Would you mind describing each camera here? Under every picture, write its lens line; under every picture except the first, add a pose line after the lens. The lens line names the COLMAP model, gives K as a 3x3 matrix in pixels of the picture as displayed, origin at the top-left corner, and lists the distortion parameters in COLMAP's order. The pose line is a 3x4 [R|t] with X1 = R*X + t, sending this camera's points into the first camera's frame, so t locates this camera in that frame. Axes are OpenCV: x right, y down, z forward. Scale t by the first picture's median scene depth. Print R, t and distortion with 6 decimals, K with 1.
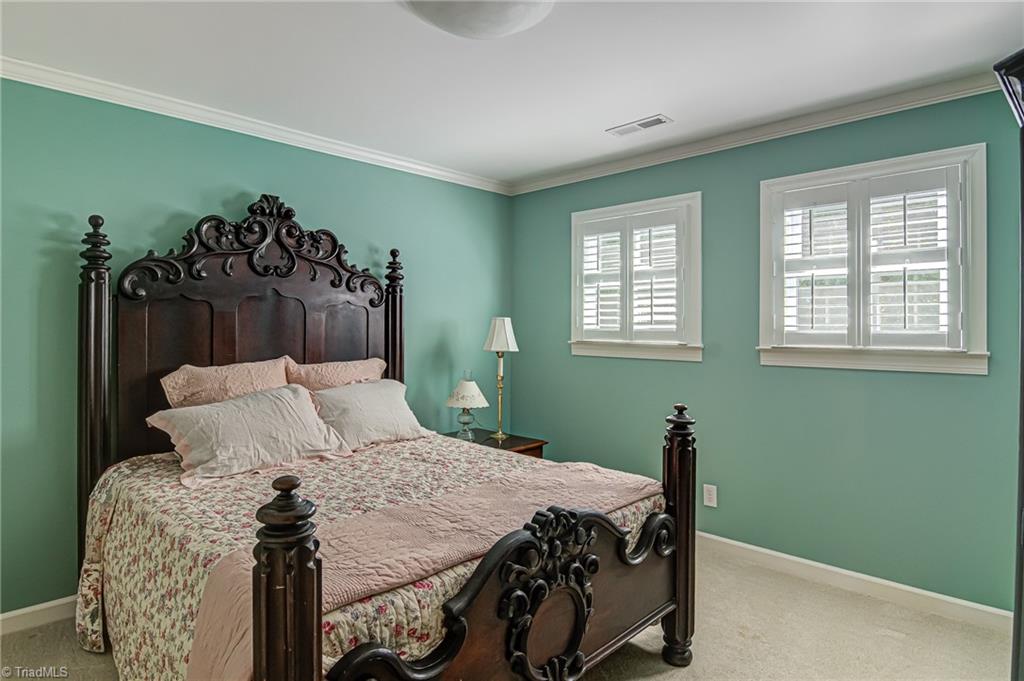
lens RADIAL K [[555.5, 0, 512.7], [0, 555.5, 354.7], [0, 0, 1]] dist [-0.005049, -0.002036]
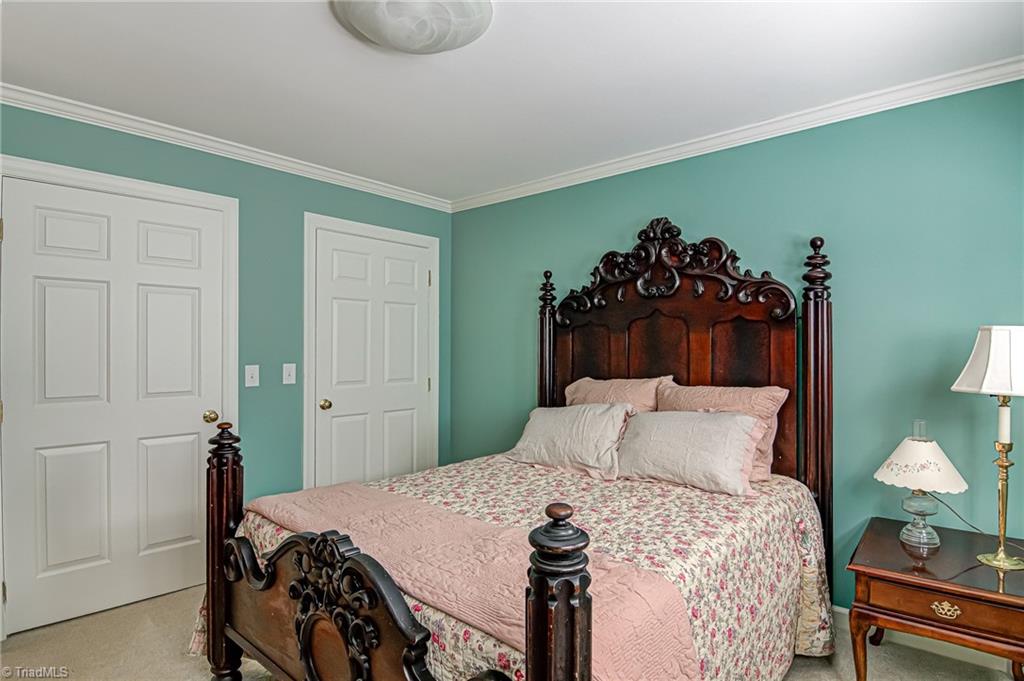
lens RADIAL K [[555.5, 0, 512.7], [0, 555.5, 354.7], [0, 0, 1]] dist [-0.005049, -0.002036]
pose [[0.046447, 0.020040, -0.998720, 0.570166], [-0.040712, 0.999006, 0.018152, -0.040783], [0.998091, 0.039817, 0.047217, 0.668528]]
